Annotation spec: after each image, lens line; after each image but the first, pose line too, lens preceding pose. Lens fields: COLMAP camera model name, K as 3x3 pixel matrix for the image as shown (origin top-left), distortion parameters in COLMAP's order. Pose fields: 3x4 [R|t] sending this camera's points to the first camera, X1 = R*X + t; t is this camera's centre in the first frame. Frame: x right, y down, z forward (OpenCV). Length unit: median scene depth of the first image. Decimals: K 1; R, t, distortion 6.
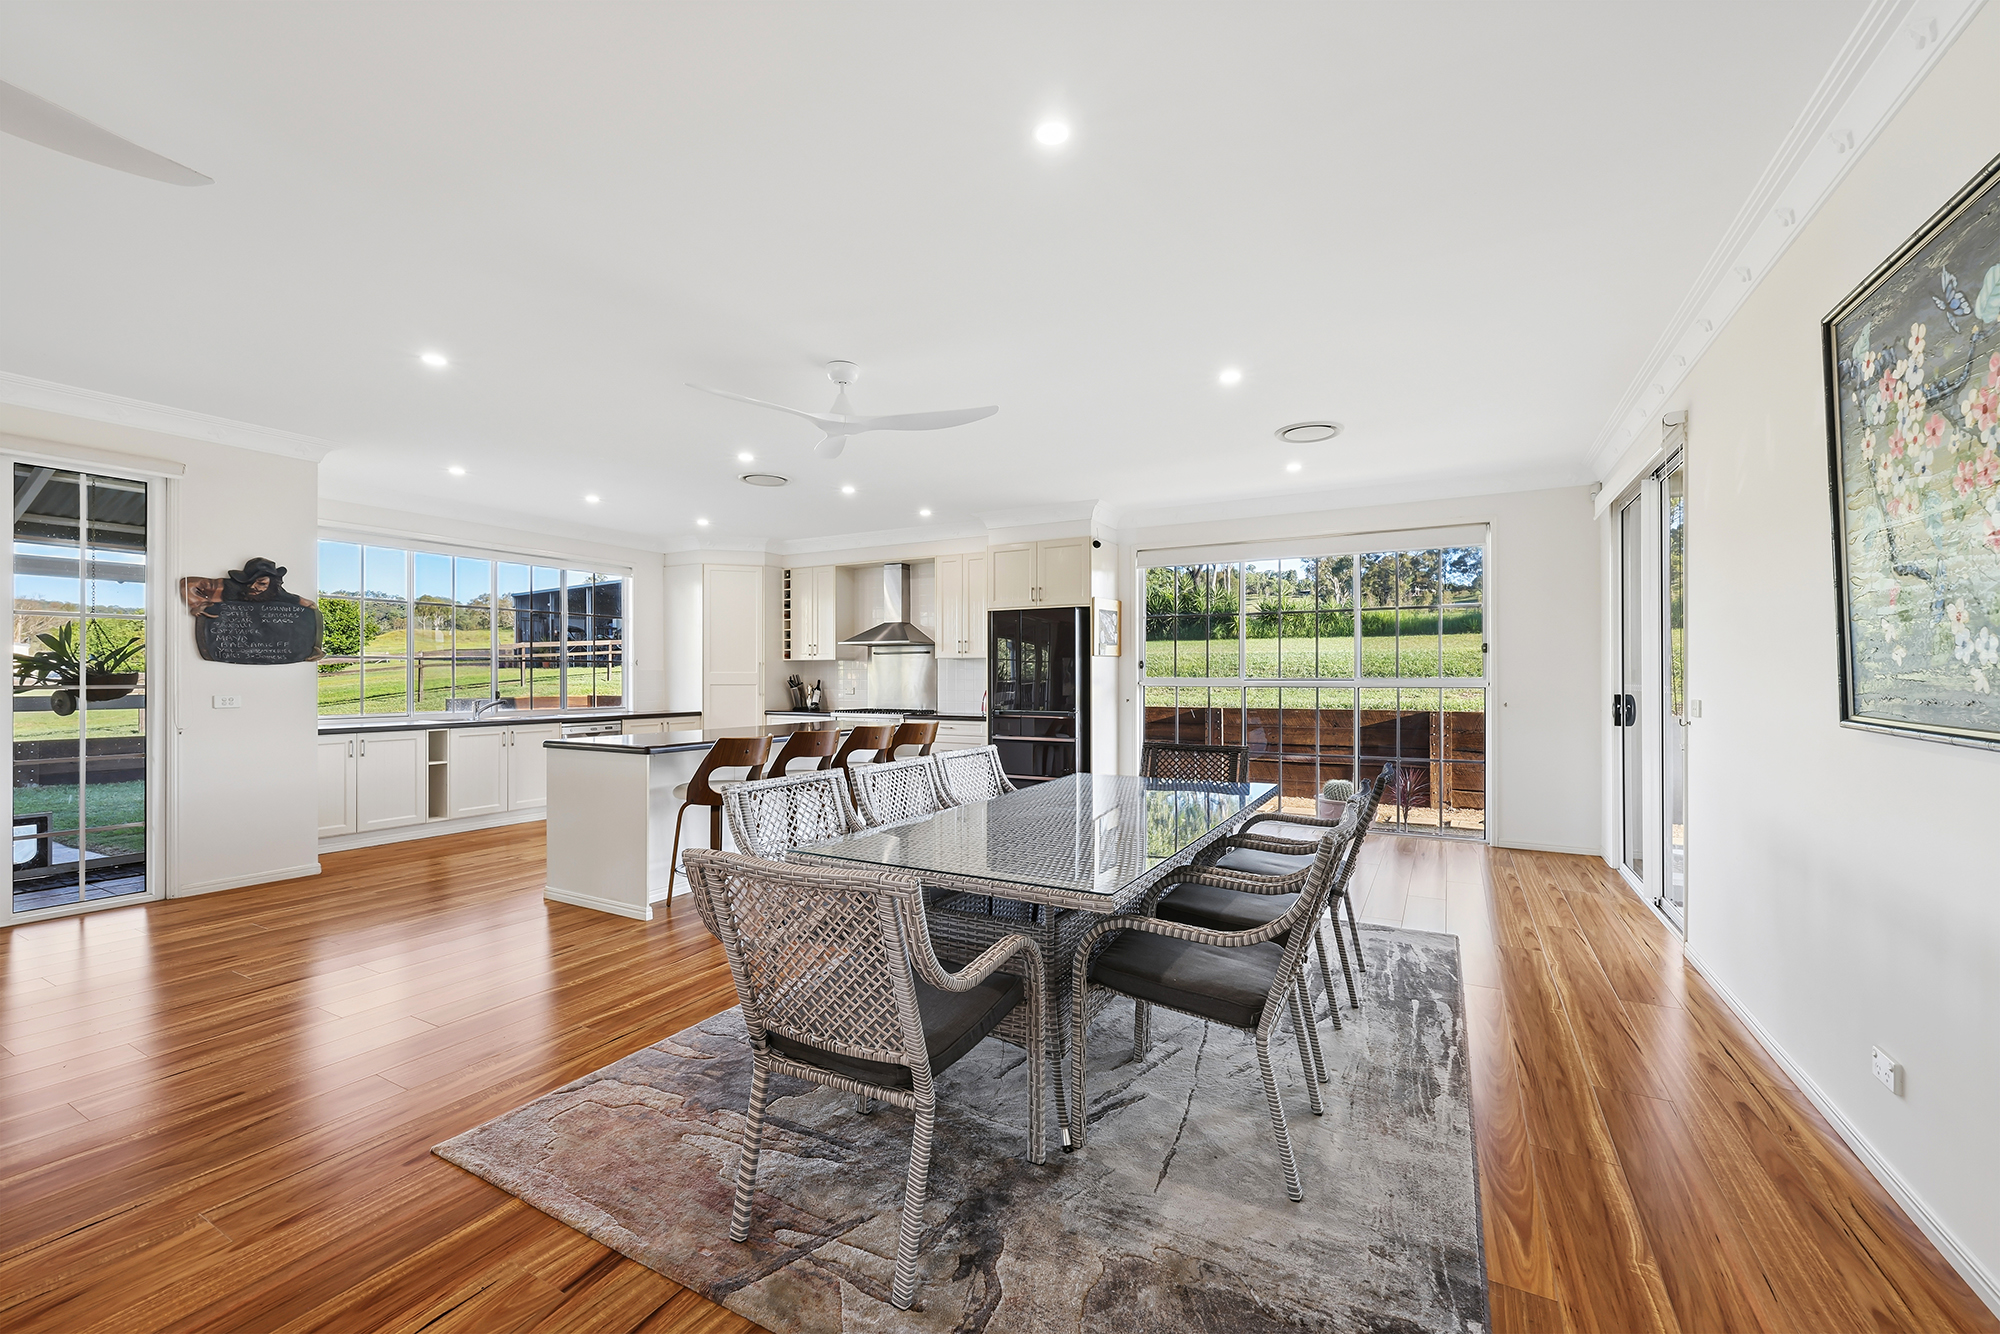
lens RADIAL K [[818.4, 0, 995.9], [0, 818.4, 676.5], [0, 0, 1]] dist [-0.002675, -0.000127]
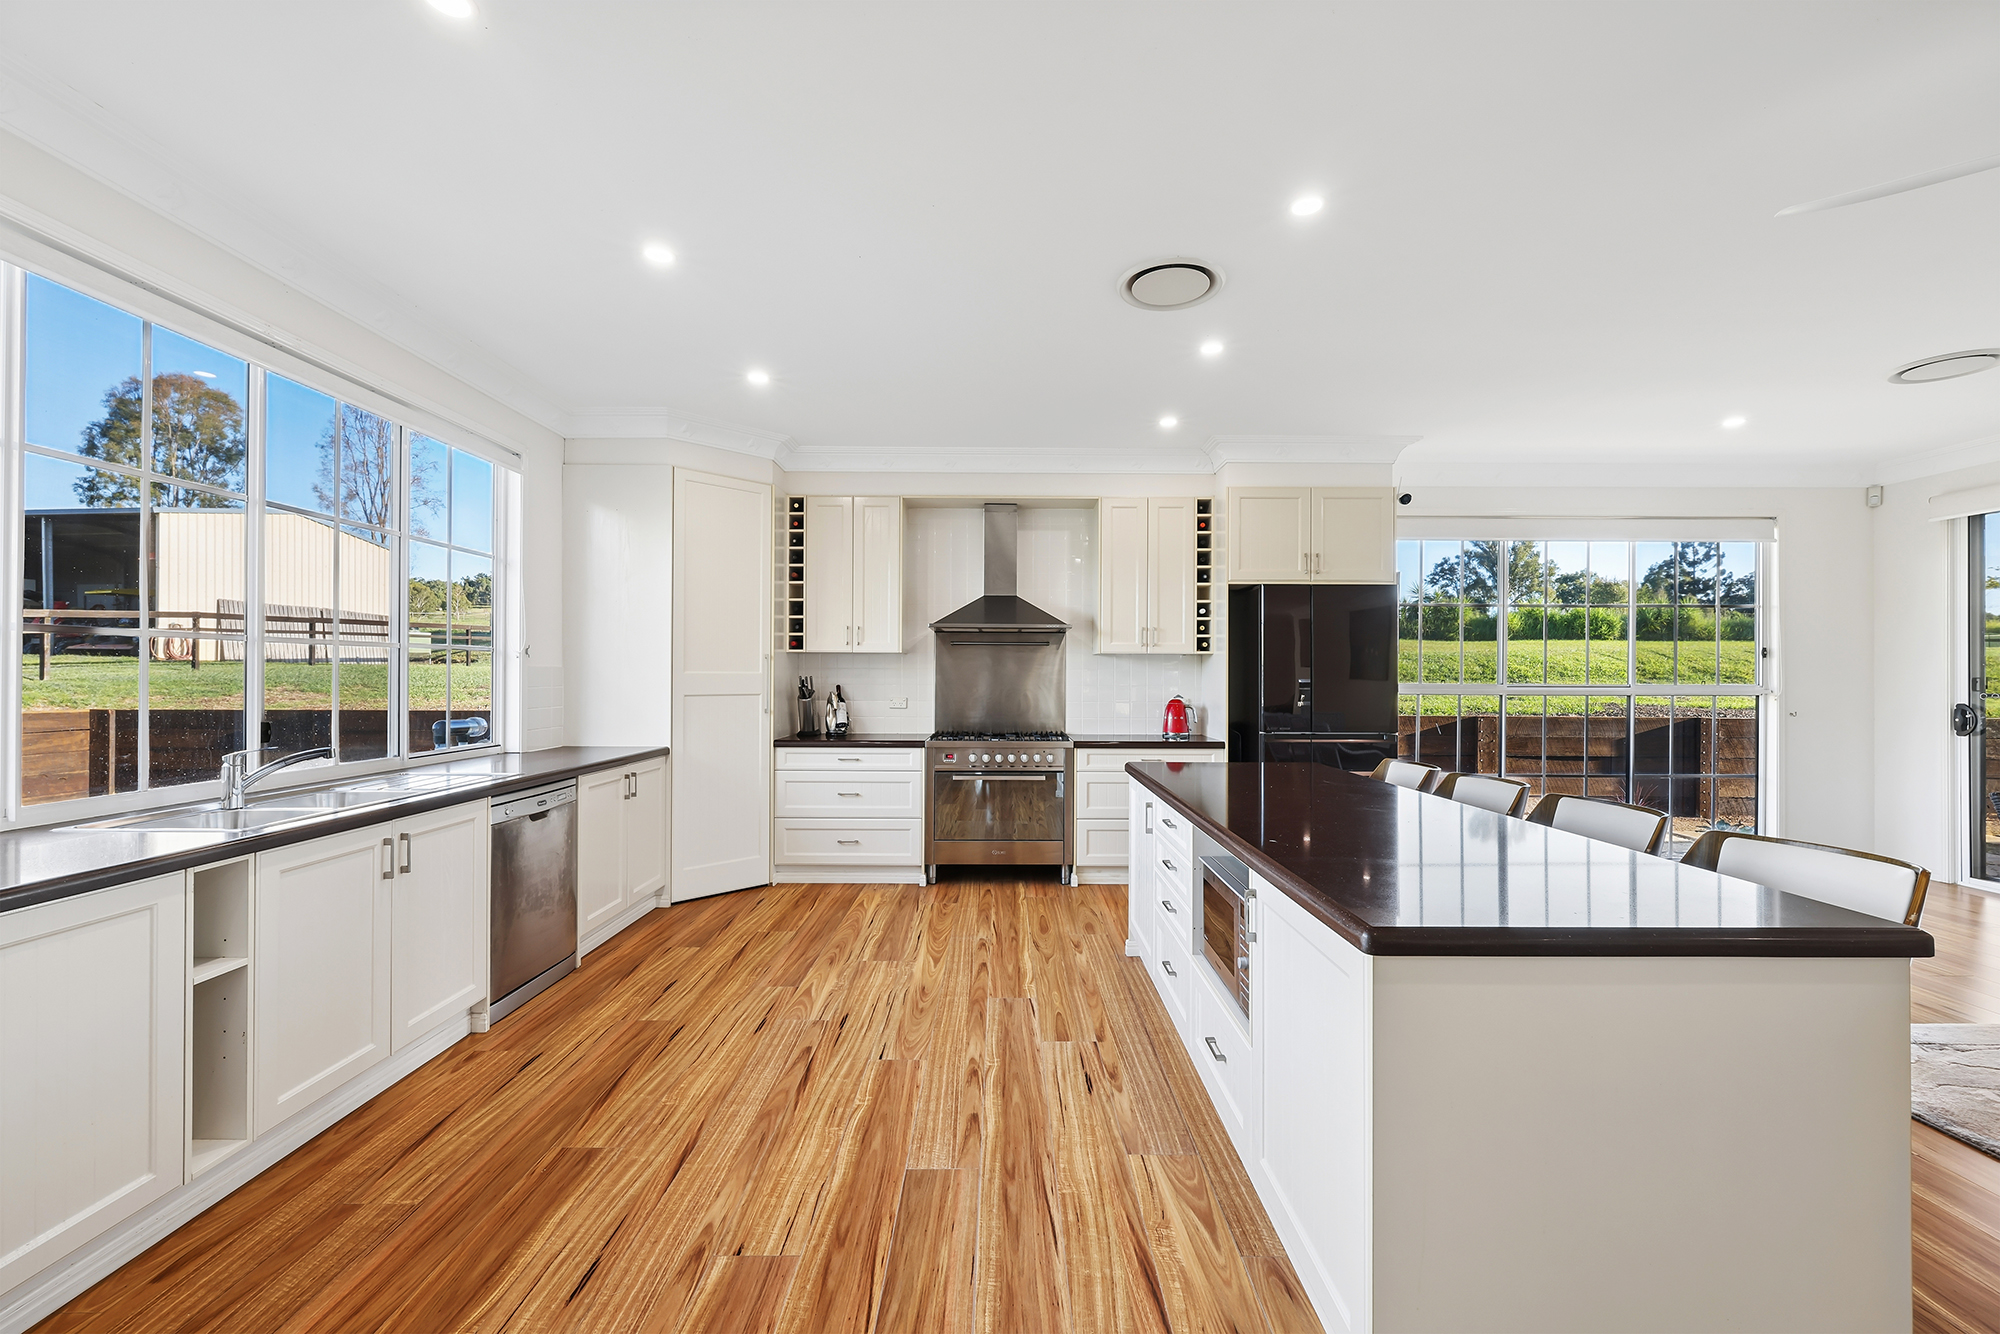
lens RADIAL K [[818.4, 0, 1013.3], [0, 818.4, 667.7], [0, 0, 1]] dist [-0.002675, -0.000127]
pose [[0.858978, 0.005893, 0.511978, -0.440473], [-0.001212, 0.999954, -0.009475, -0.003320], [-0.512011, 0.007519, 0.858946, 0.441065]]
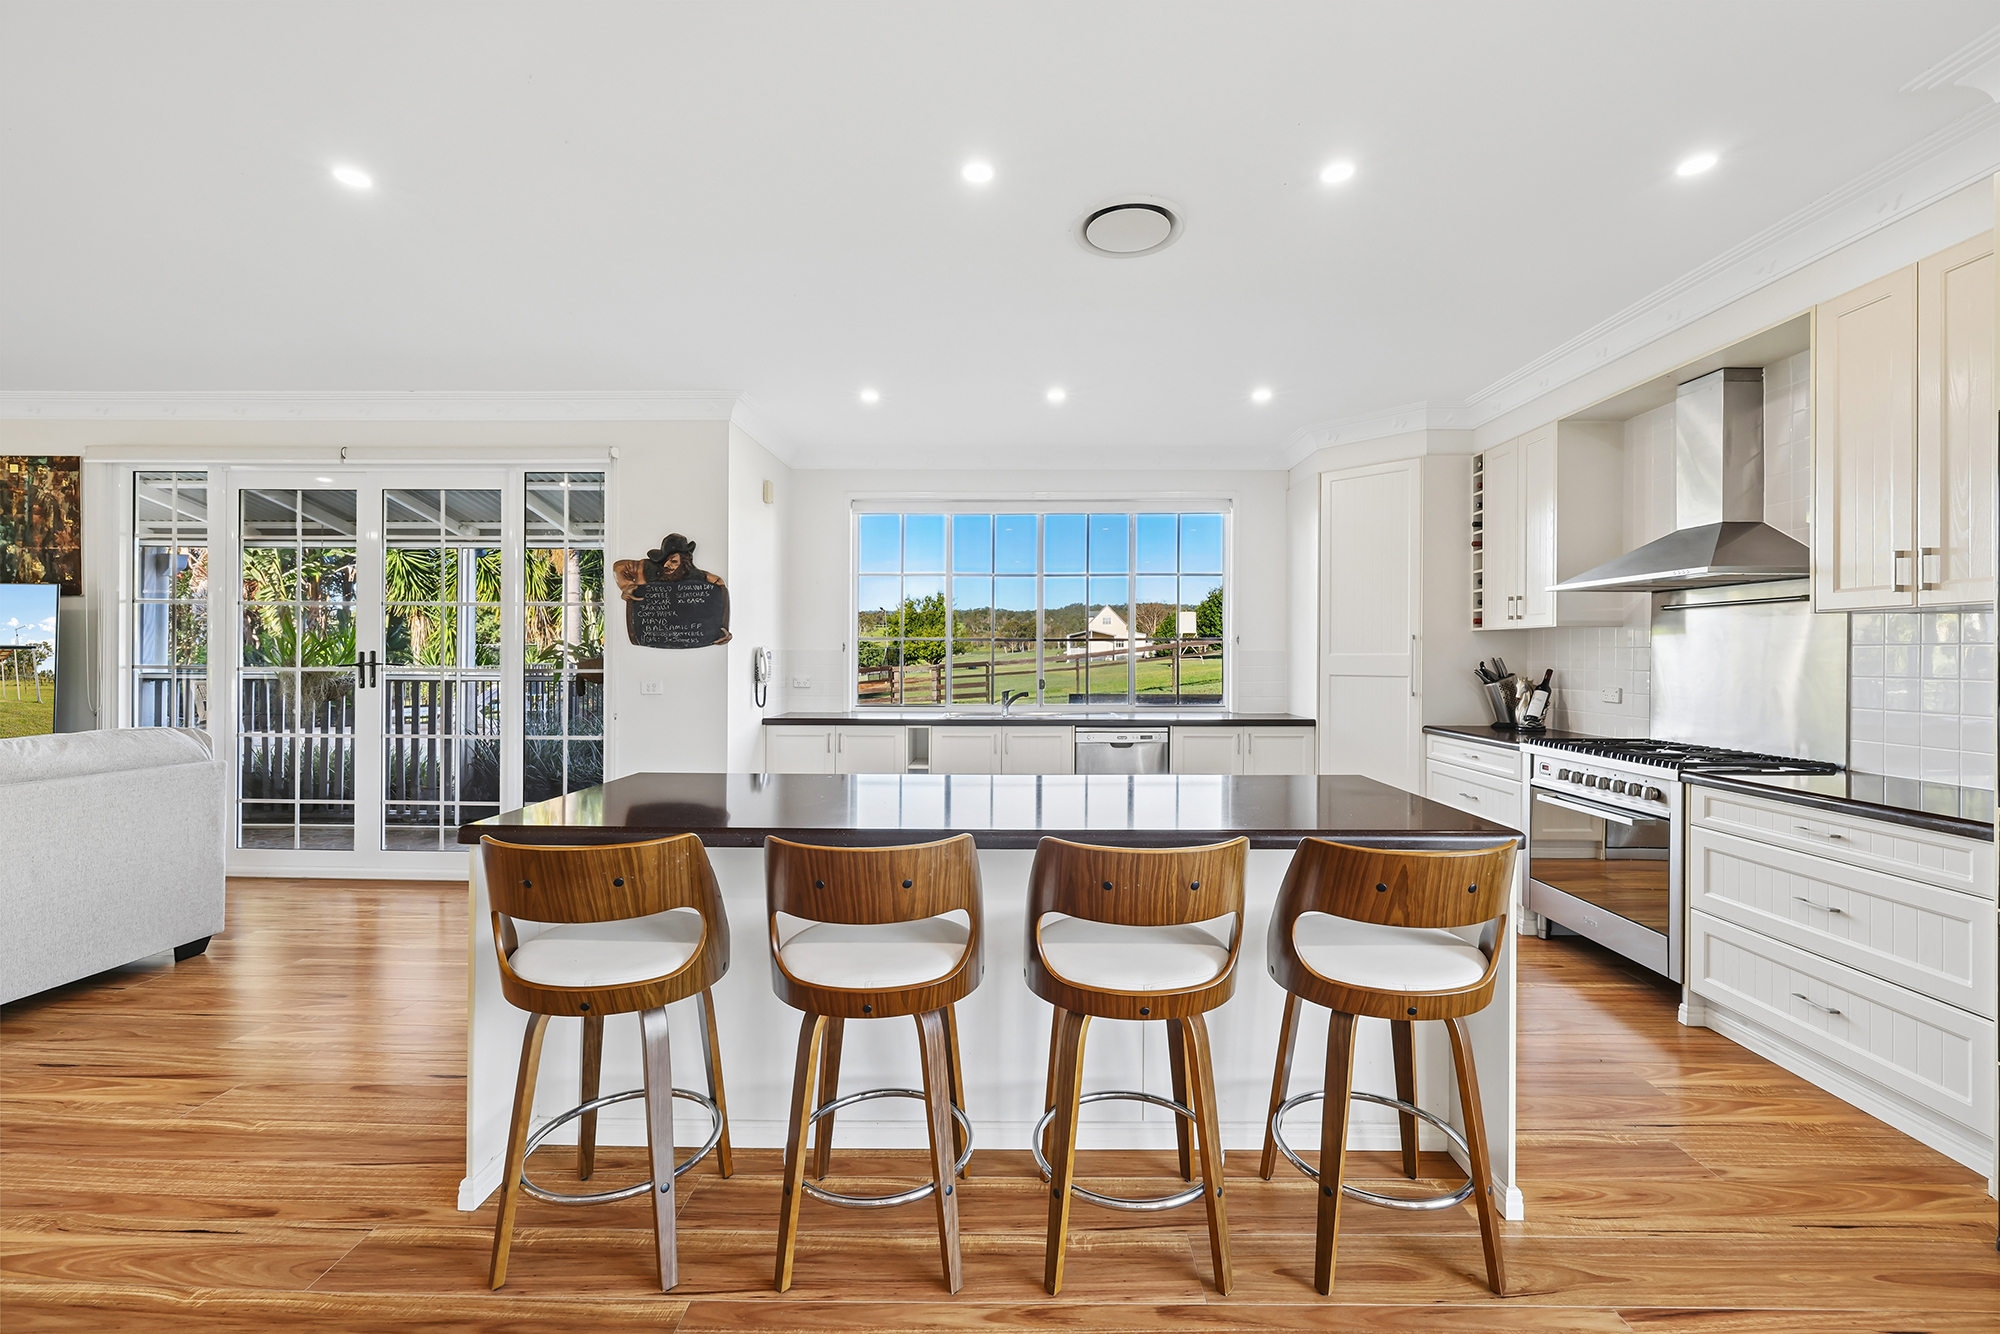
lens RADIAL K [[818.4, 0, 1011.2], [0, 818.4, 659.5], [0, 0, 1]] dist [-0.002675, -0.000127]
pose [[0.480532, 0.004533, -0.876966, 0.058667], [-0.000661, 0.999988, 0.004806, -0.004119], [0.876977, -0.001730, 0.480529, 0.518532]]
